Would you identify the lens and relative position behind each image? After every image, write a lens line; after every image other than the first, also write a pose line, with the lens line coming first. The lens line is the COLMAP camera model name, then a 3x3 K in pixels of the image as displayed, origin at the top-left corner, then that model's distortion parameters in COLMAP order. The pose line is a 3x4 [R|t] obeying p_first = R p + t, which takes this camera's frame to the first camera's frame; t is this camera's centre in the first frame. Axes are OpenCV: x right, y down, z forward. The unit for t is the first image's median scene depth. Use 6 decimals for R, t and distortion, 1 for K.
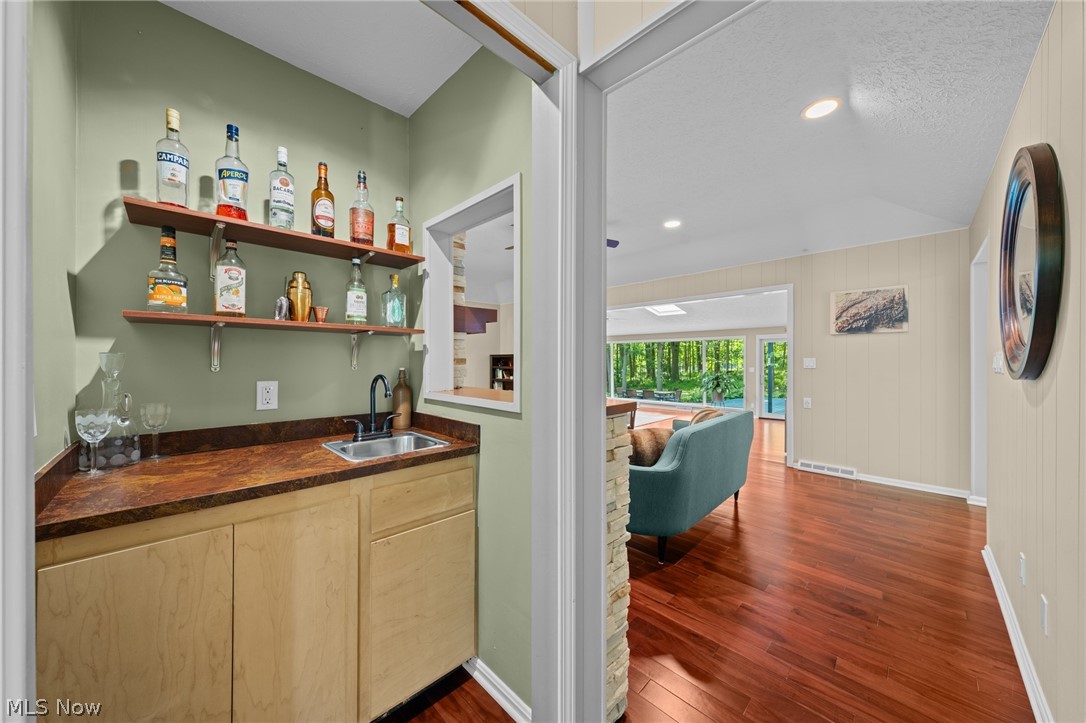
lens RADIAL K [[385.7, 0, 543.0], [0, 385.7, 361.5], [0, 0, 1]] dist [-0.001193, -0.000049]
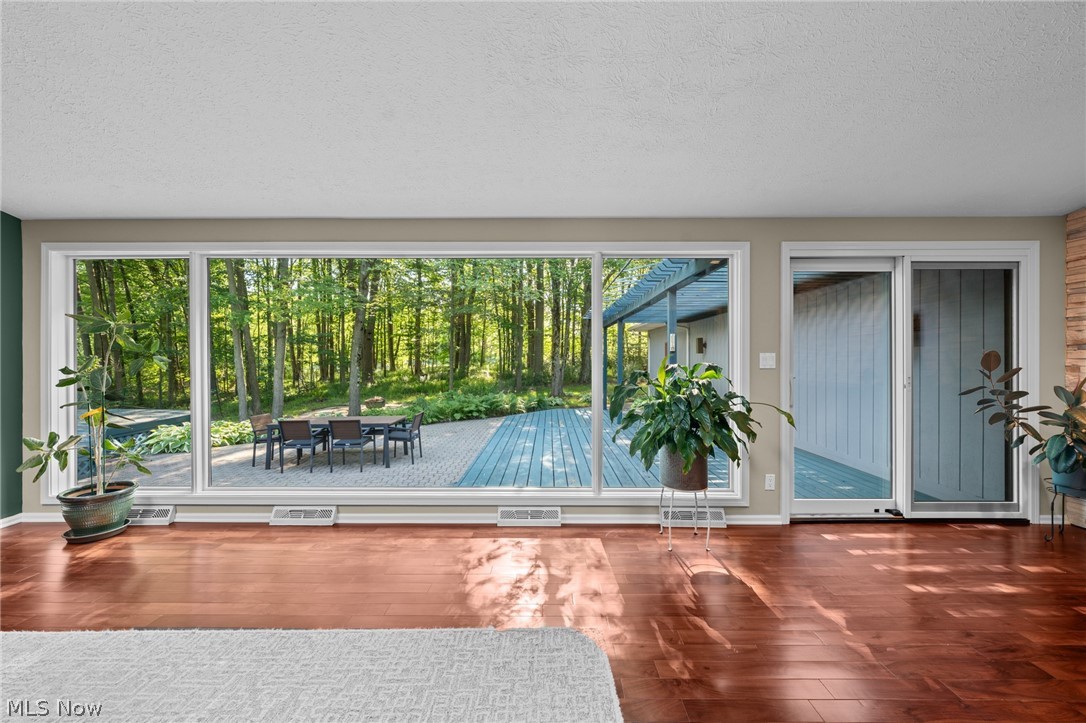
lens RADIAL K [[413.7, 0, 549.9], [0, 413.7, 363.5], [0, 0, 1]] dist [-0.004605, -0.000017]
pose [[0.710807, -0.005948, 0.703362, 0.097916], [-0.001909, 0.999944, 0.010385, 0.010414], [-0.703384, -0.008725, 0.710756, 0.431681]]
